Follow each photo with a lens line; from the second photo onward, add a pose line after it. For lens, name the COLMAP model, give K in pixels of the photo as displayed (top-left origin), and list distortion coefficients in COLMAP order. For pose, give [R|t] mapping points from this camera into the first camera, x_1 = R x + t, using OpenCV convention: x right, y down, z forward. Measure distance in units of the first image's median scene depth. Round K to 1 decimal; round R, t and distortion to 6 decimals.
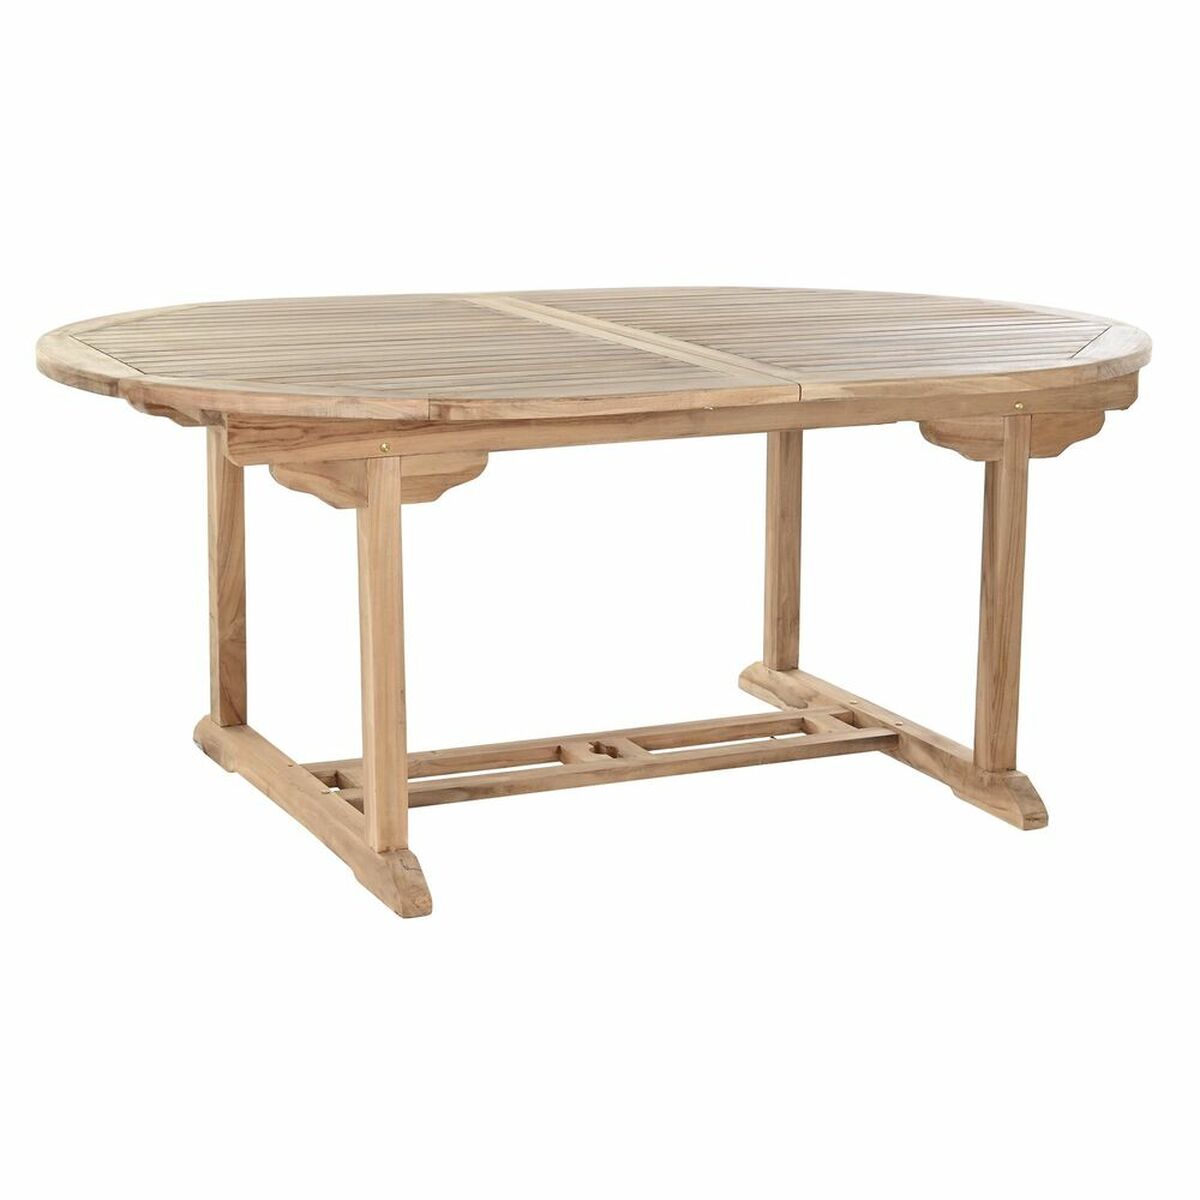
lens RADIAL K [[2783.5, 0, 600.0], [0, 2783.5, 600.0], [0, 0, 1]] dist [-0.012263, -0.117918]
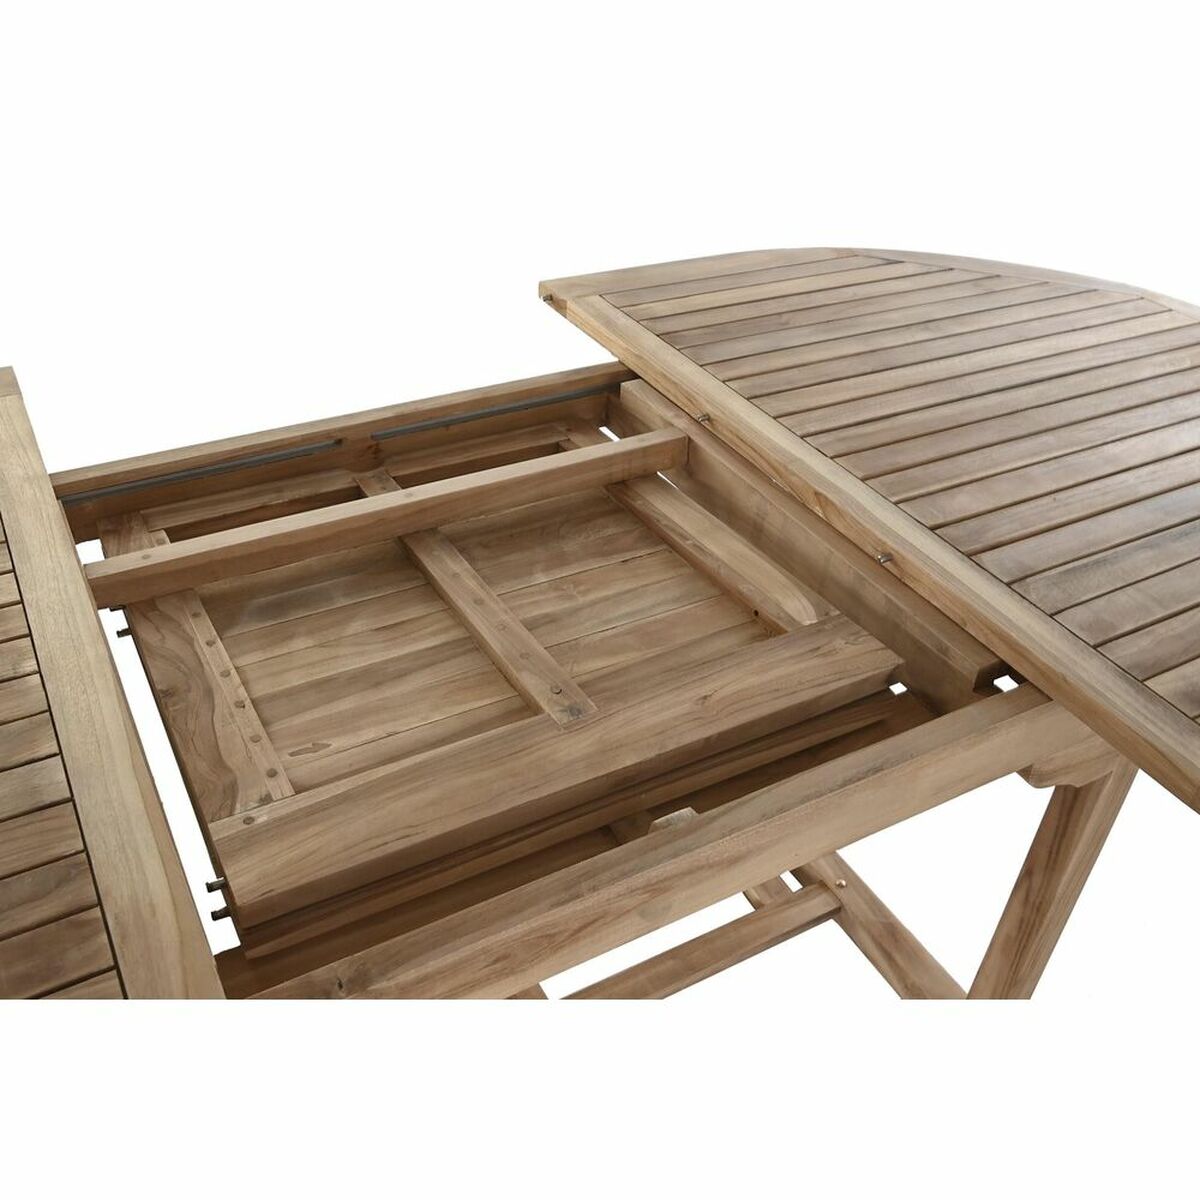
lens RADIAL K [[1160.4, 0, 591.2], [0, 1160.4, 601.3], [0, 0, 1]] dist [0.003344, -0.006063]
pose [[0.997614, 0.002197, 0.069005, 0.007567], [-0.029010, 0.920311, 0.390111, -0.175989], [-0.062649, -0.391182, 0.918178, 0.740826]]
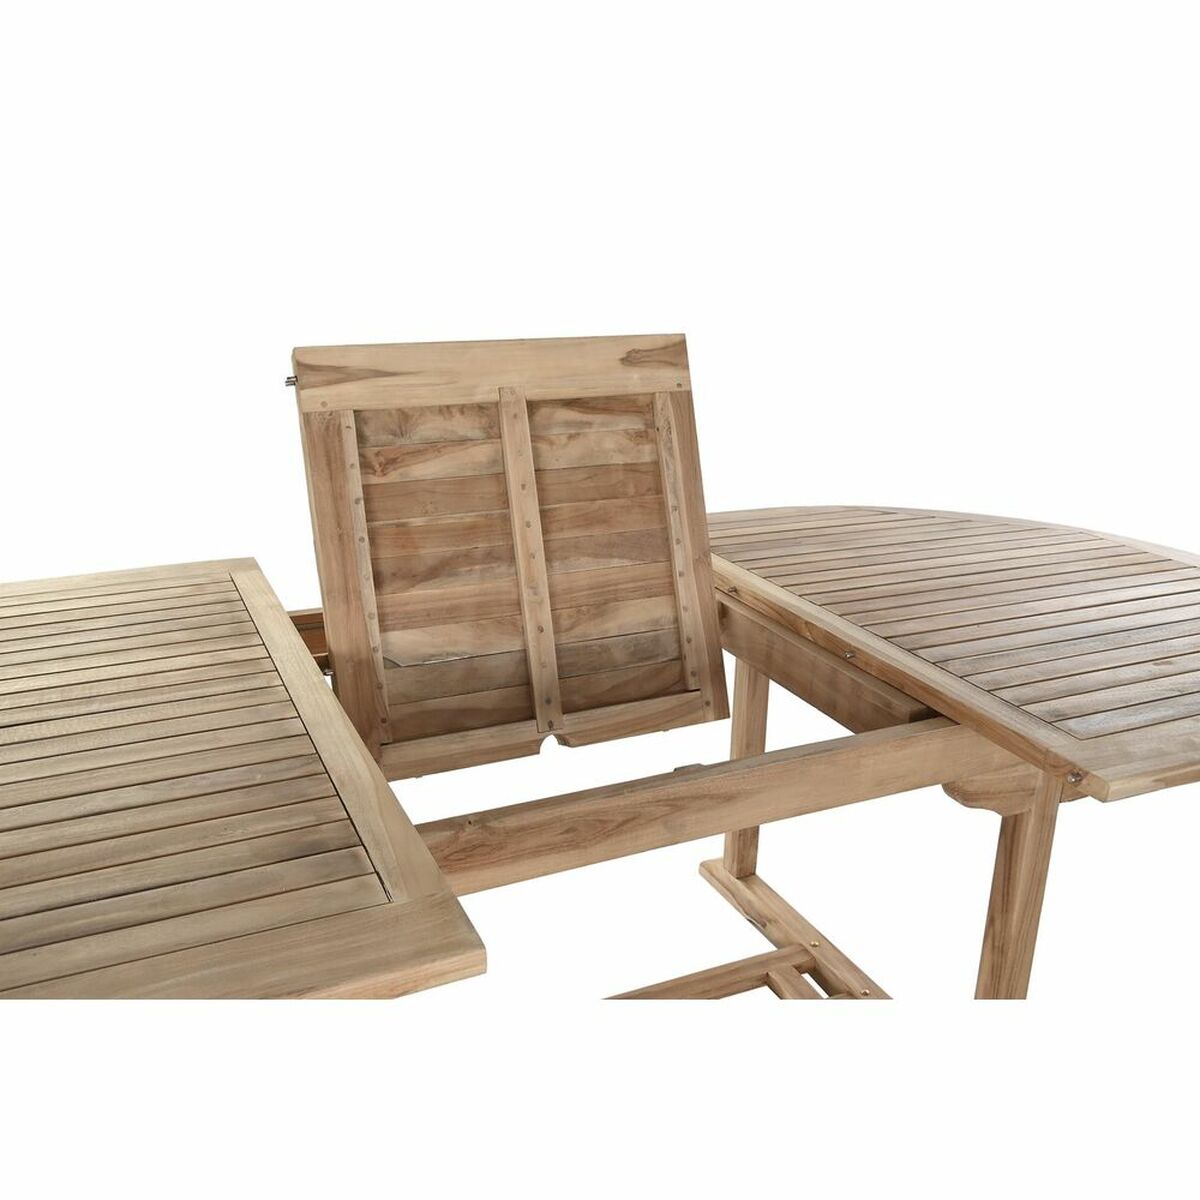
lens RADIAL K [[1160.4, 0, 591.2], [0, 1160.4, 601.3], [0, 0, 1]] dist [0.003344, -0.006063]
pose [[0.999579, 0.019688, -0.021335, 0.015722], [-0.017693, 0.995787, 0.089970, -0.136032], [0.023017, -0.089554, 0.995716, 0.617124]]
